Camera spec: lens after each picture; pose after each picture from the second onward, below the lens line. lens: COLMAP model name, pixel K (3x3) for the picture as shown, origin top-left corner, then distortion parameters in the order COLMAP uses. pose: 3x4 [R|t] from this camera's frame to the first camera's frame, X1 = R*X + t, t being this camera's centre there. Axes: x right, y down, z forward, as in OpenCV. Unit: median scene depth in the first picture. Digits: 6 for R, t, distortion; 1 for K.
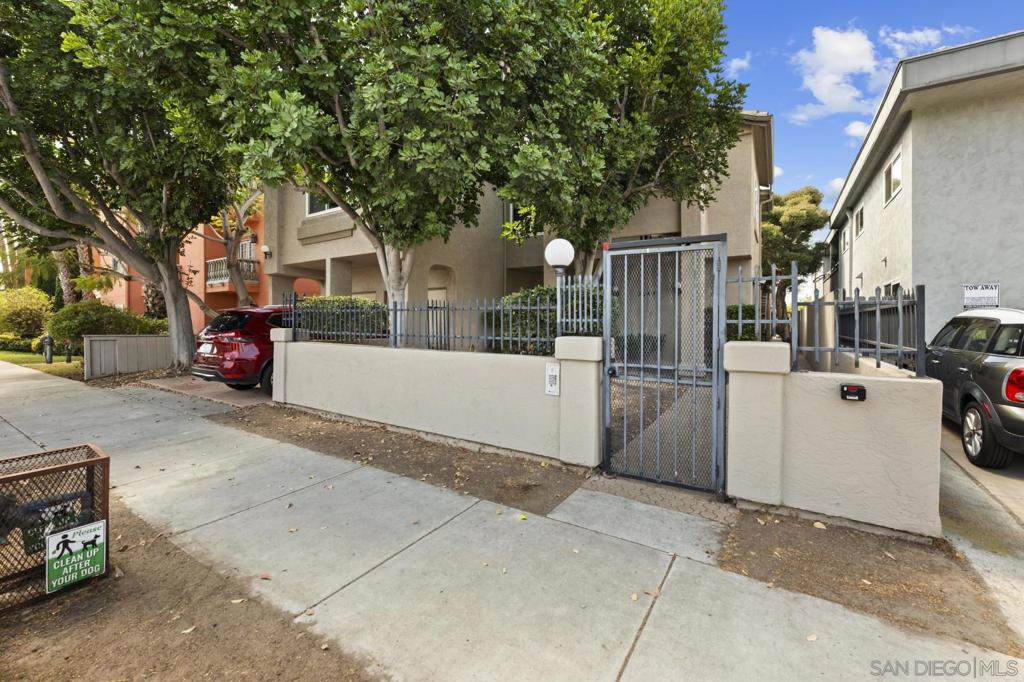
lens RADIAL K [[413.4, 0, 513.5], [0, 413.4, 325.3], [0, 0, 1]] dist [0.000238, 0.000028]
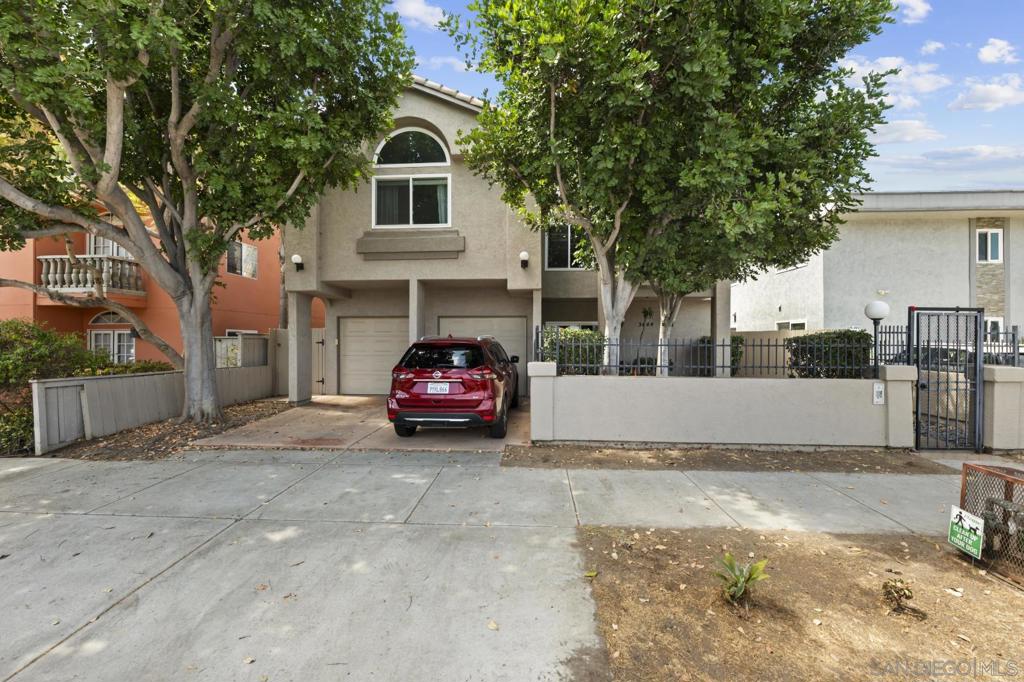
lens RADIAL K [[403.9, 0, 513.6], [0, 403.9, 339.3], [0, 0, 1]] dist [-0.002798, -0.000274]
pose [[0.870031, -0.000416, 0.492997, -0.718369], [0.006262, 0.999928, -0.010206, -0.024599], [-0.492957, 0.011966, 0.869971, 0.150363]]
